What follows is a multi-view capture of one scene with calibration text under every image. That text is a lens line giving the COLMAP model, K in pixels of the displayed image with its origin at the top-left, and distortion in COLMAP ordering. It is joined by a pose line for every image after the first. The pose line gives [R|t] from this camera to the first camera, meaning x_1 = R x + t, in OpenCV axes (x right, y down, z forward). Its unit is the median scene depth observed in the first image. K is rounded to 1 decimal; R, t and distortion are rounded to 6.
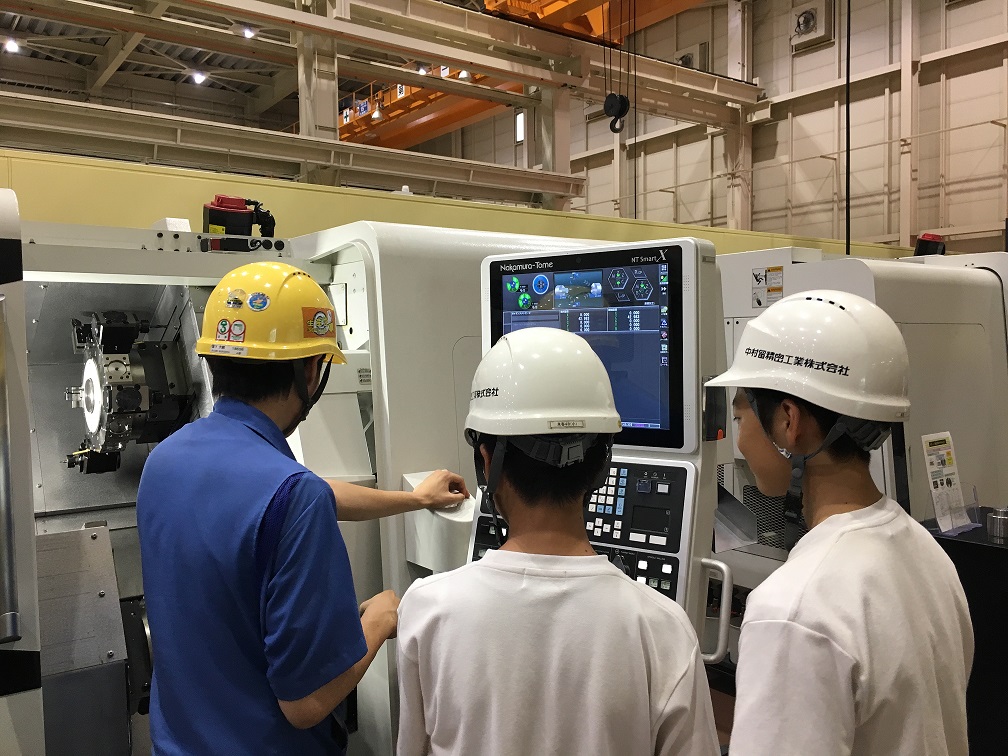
lens RADIAL K [[829.7, 0, 506.0], [0, 829.7, 373.9], [0, 0, 1]] dist [0.030643, -0.023029]
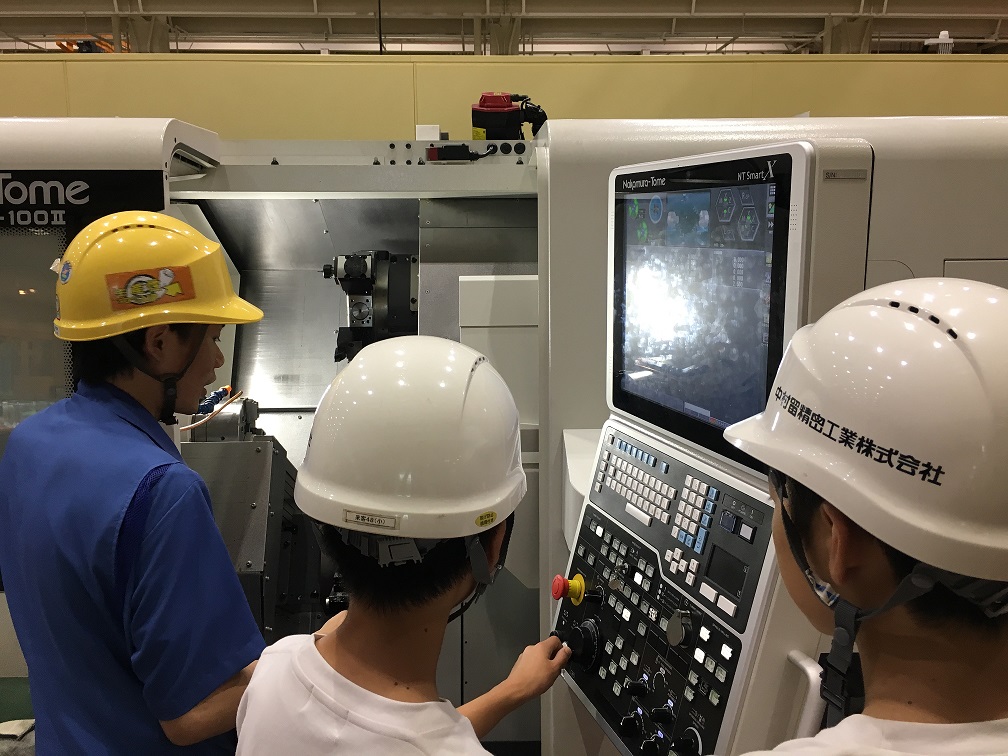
lens RADIAL K [[829.7, 0, 503.0], [0, 829.7, 385.5], [0, 0, 1]] dist [0.030643, -0.023029]
pose [[0.861955, 0.093825, -0.498227, 0.329656], [-0.016205, 0.987323, 0.157895, -0.076156], [0.506725, -0.128025, 0.852549, 0.337330]]
